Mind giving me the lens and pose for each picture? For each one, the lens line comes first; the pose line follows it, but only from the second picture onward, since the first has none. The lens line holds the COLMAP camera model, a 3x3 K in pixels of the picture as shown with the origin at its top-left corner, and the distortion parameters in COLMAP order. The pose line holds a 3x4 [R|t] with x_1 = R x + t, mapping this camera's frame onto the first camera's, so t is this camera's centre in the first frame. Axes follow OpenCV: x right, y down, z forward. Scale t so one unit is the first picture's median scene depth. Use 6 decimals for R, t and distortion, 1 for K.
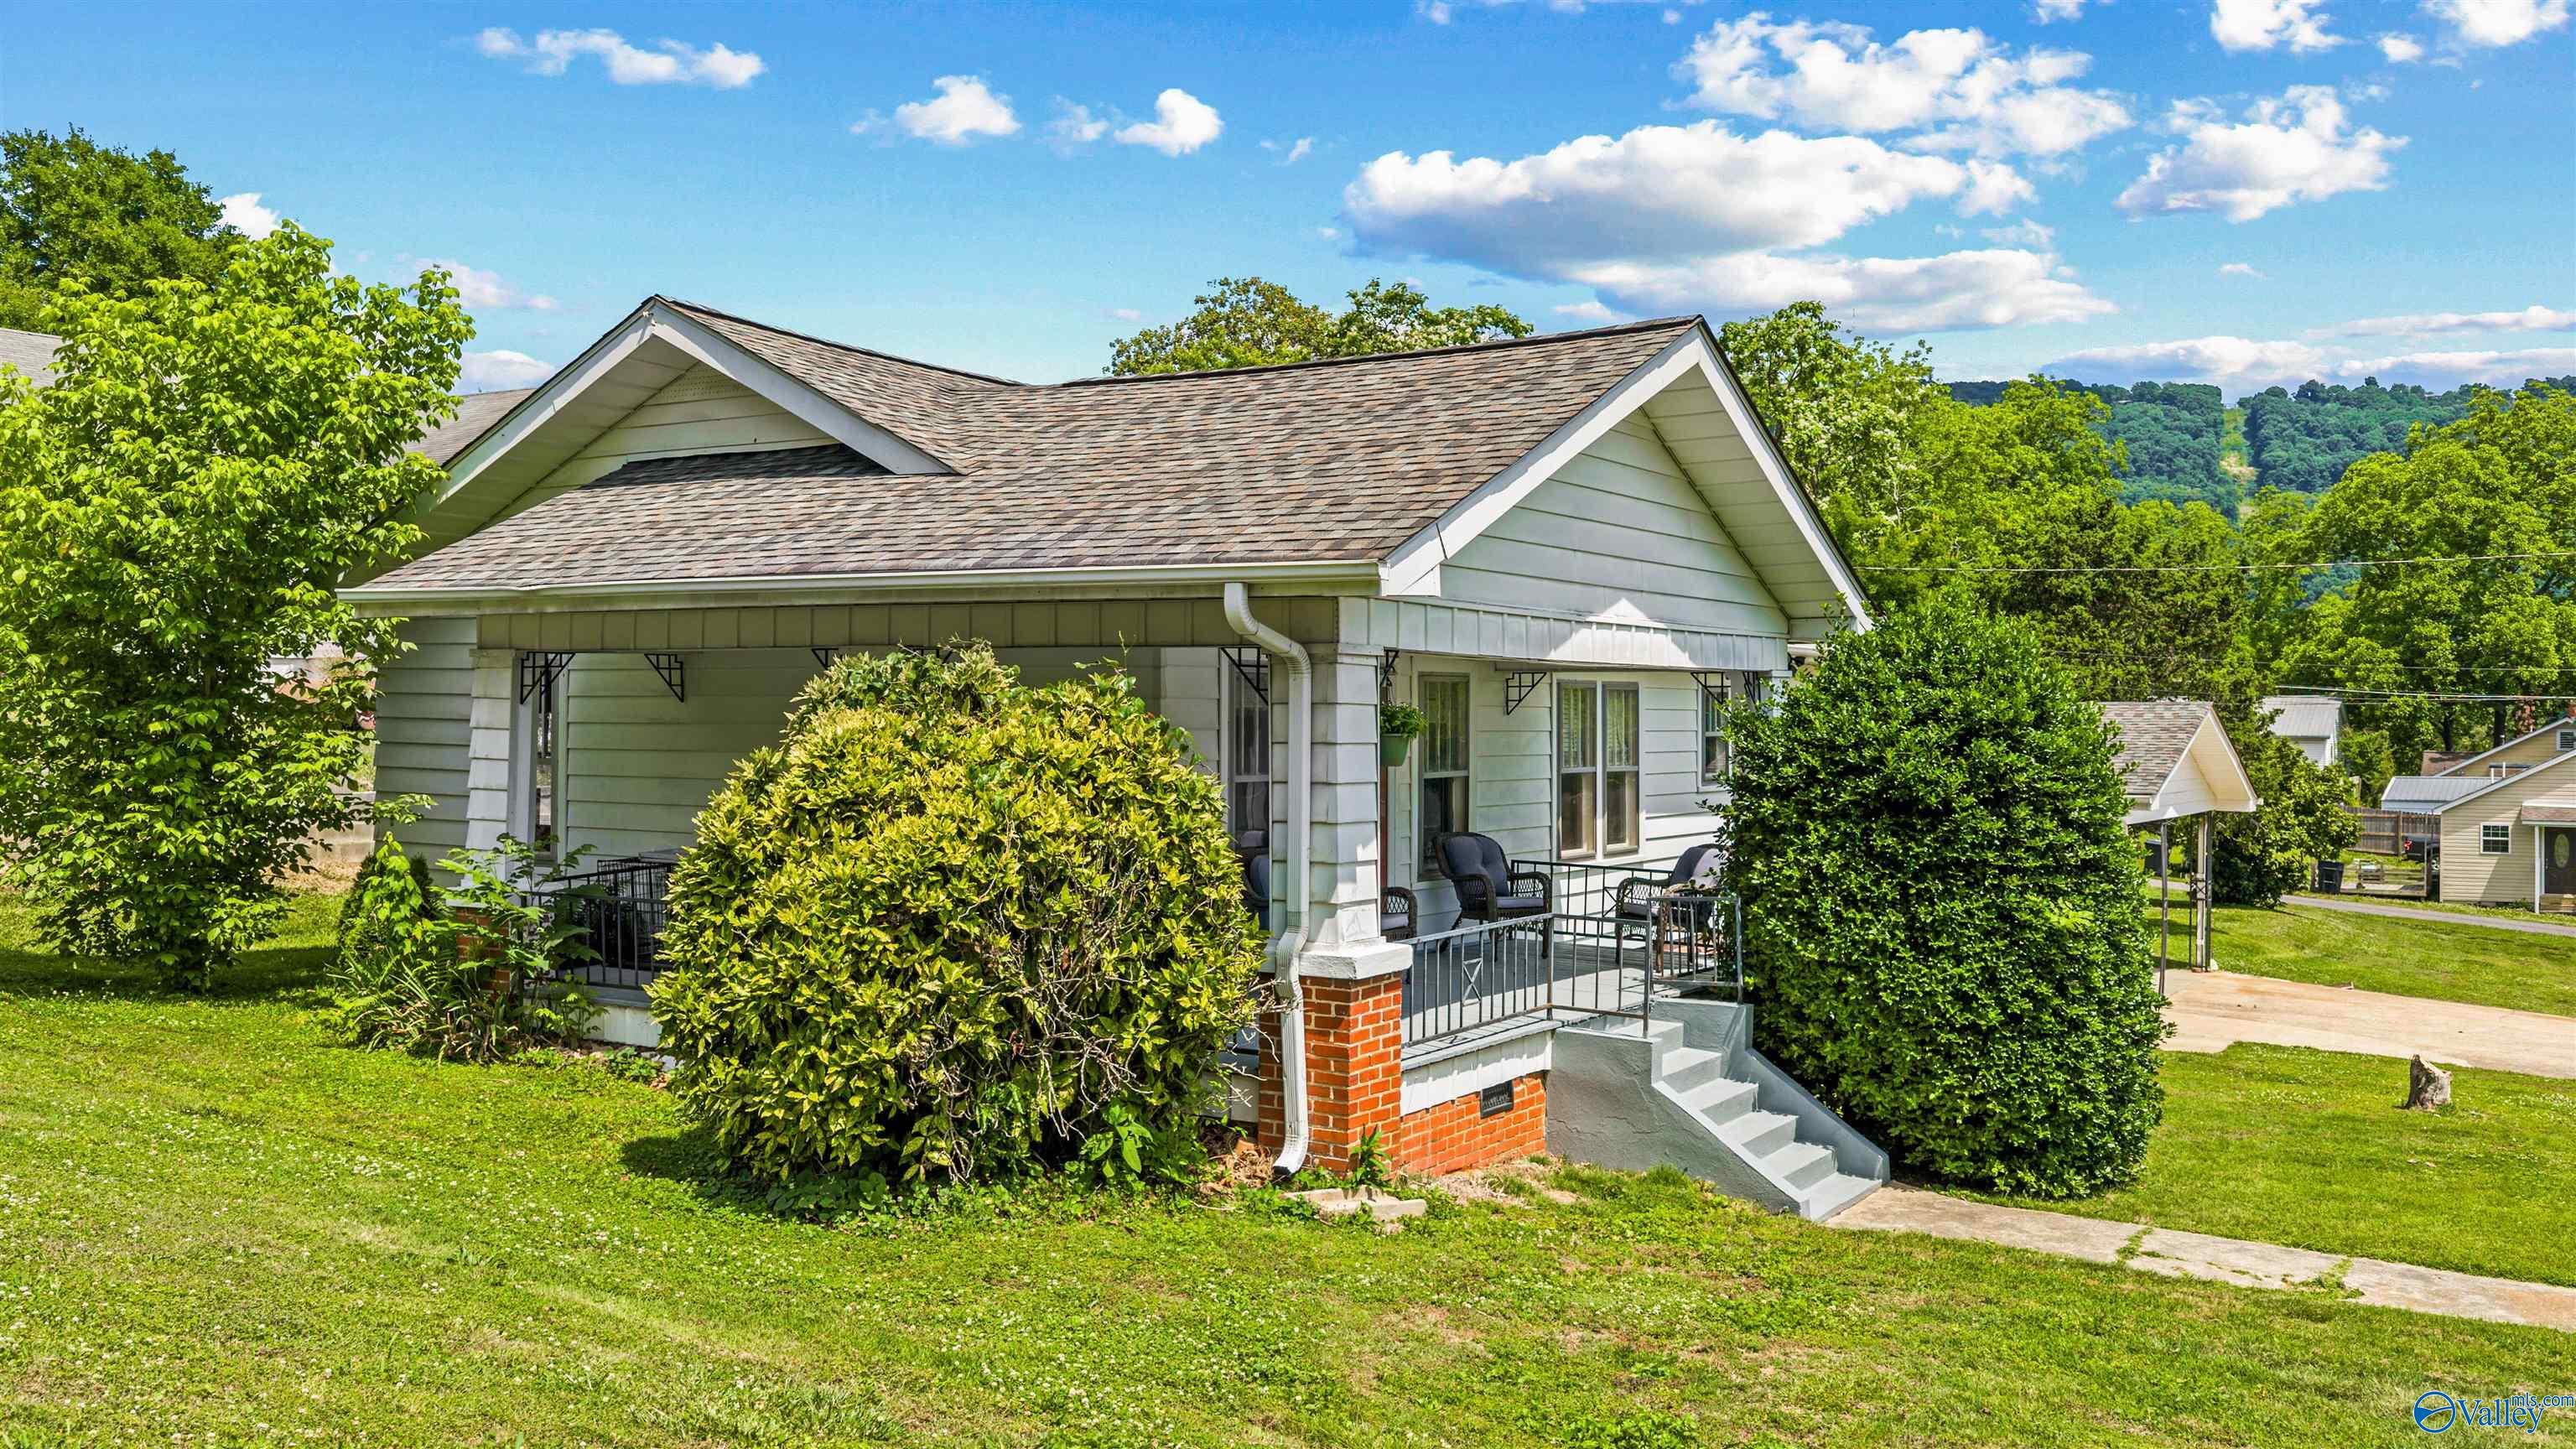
lens RADIAL K [[2157.7, 0, 1225.5], [0, 2157.7, 723.7], [0, 0, 1]] dist [0.011177, -0.040444]
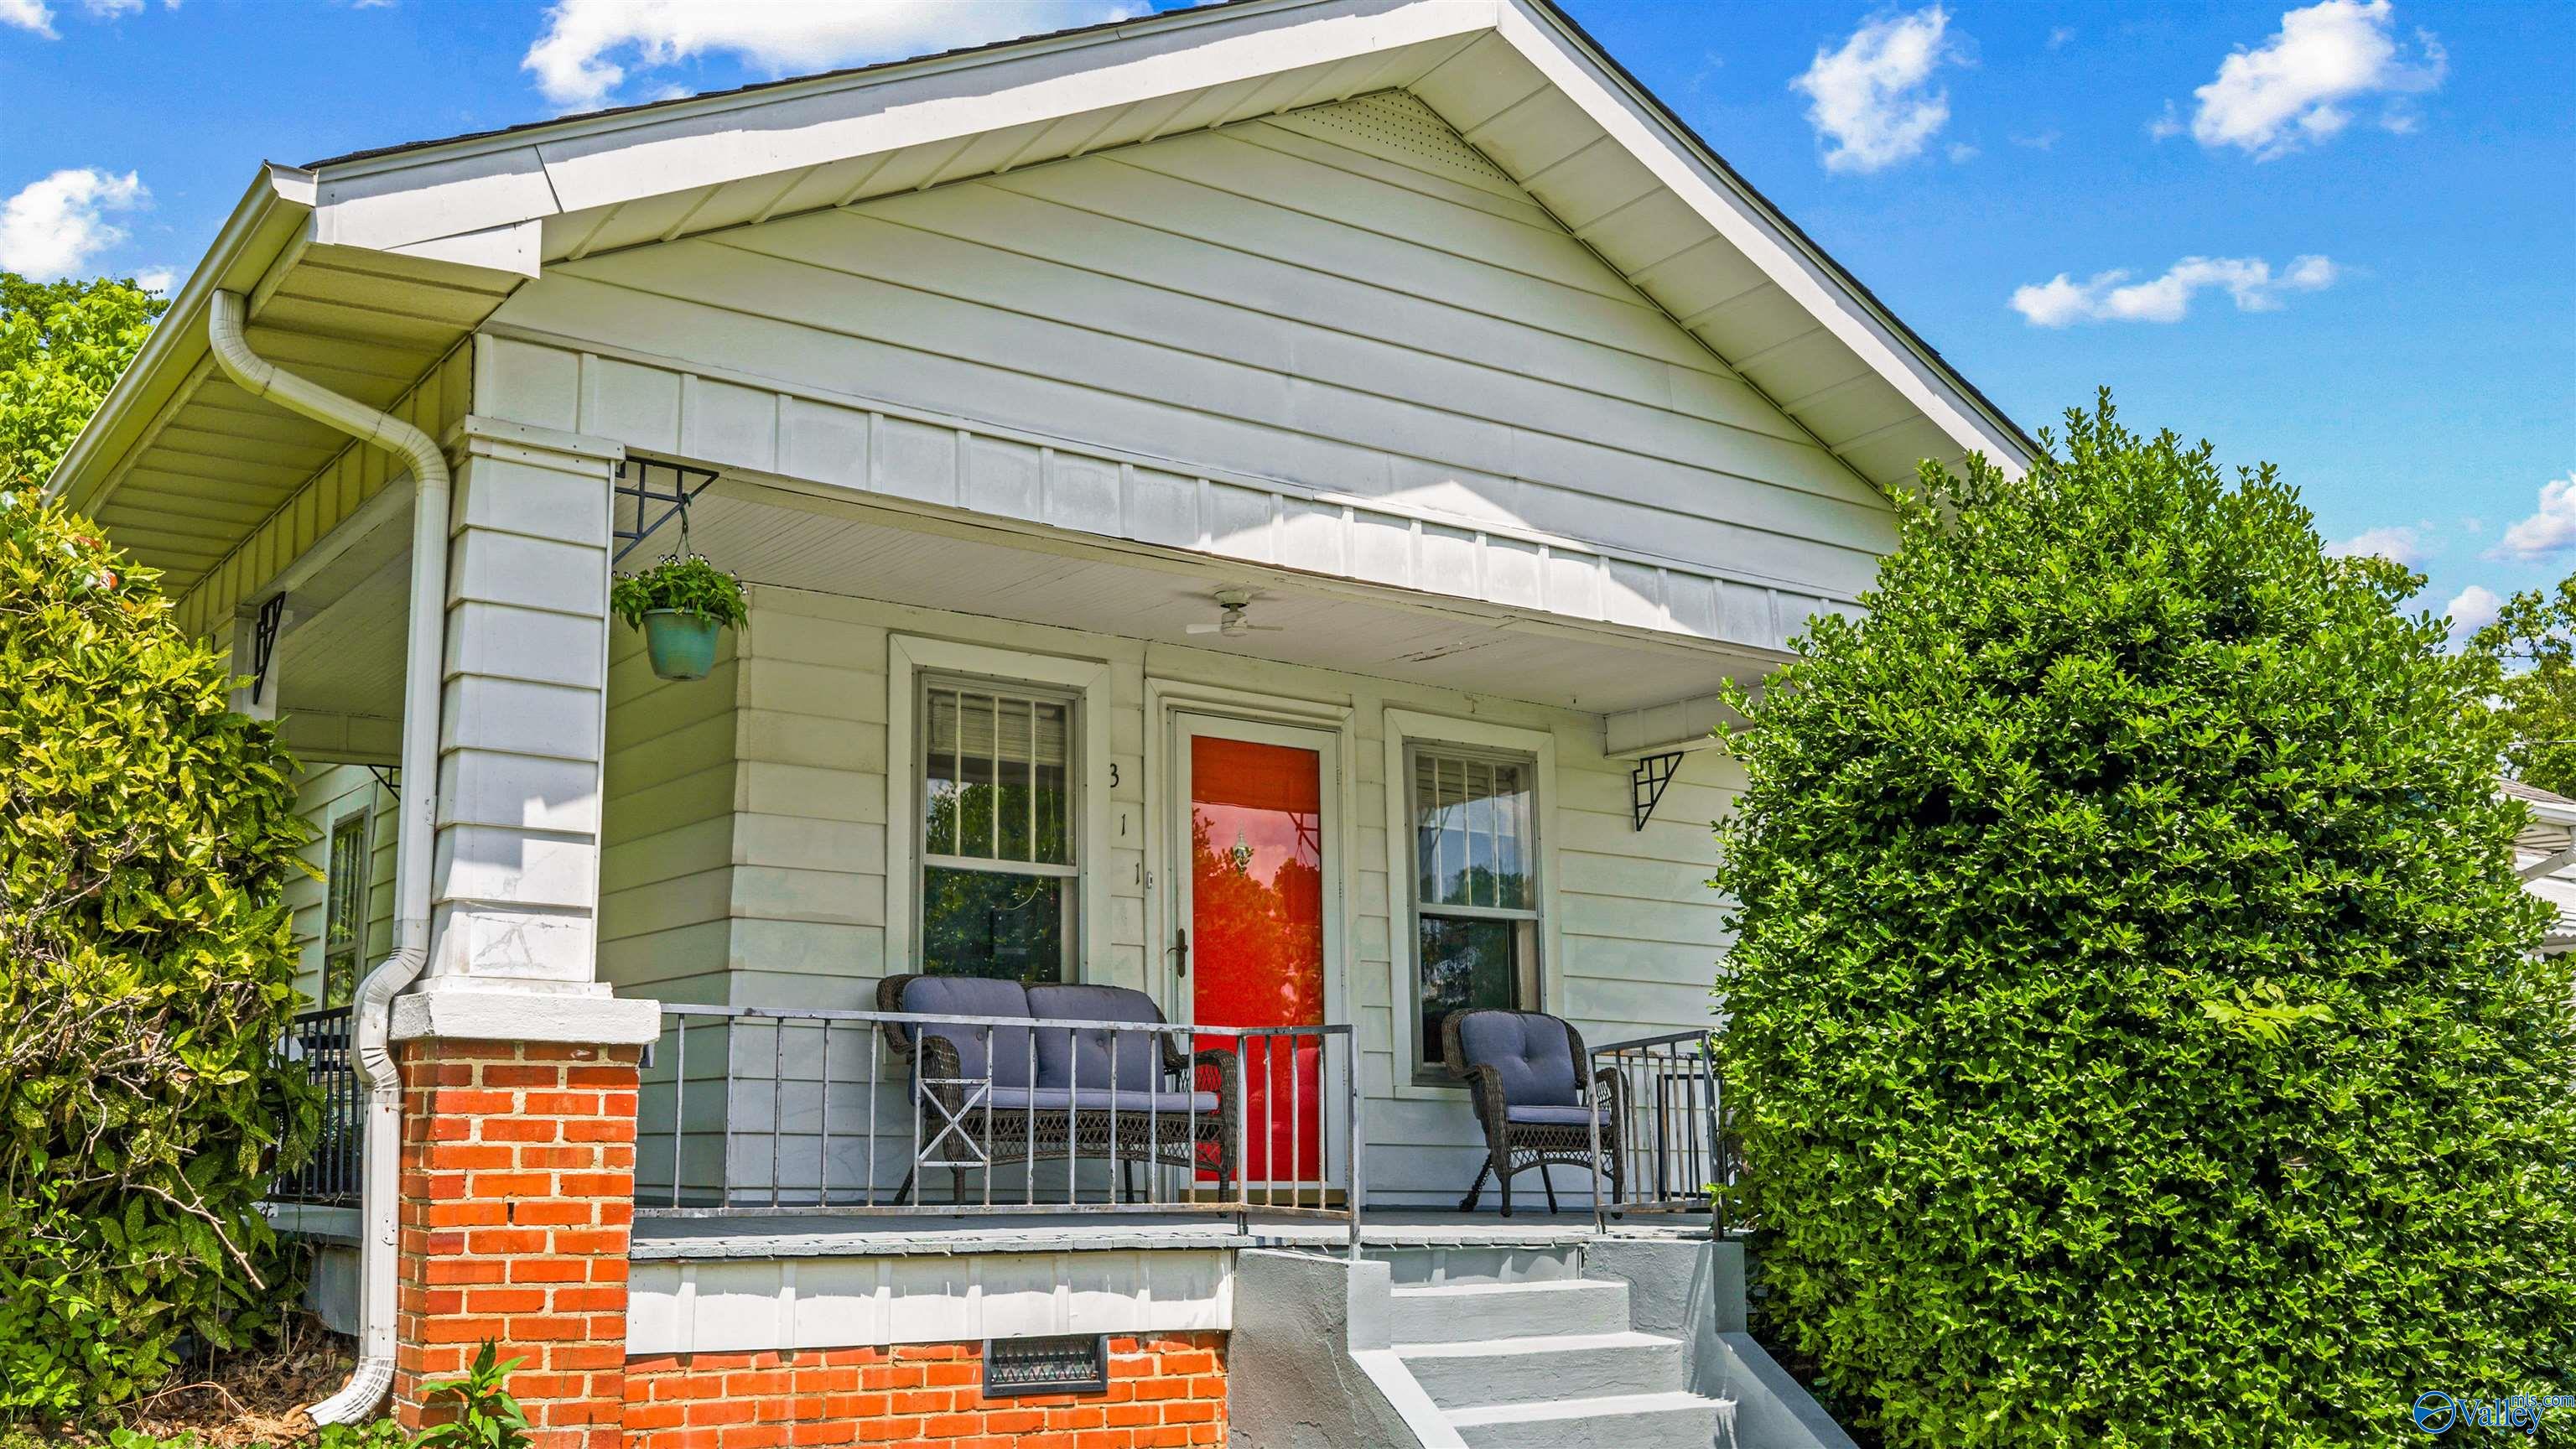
lens RADIAL K [[2556.2, 0, 1150.1], [0, 2556.2, 613.7], [0, 0, 1]] dist [0.007112, -0.034559]
pose [[0.932168, -0.067569, -0.355665, 0.362528], [-0.007912, 0.978391, -0.206612, 0.118301], [0.361940, 0.195411, 0.911490, 0.398468]]
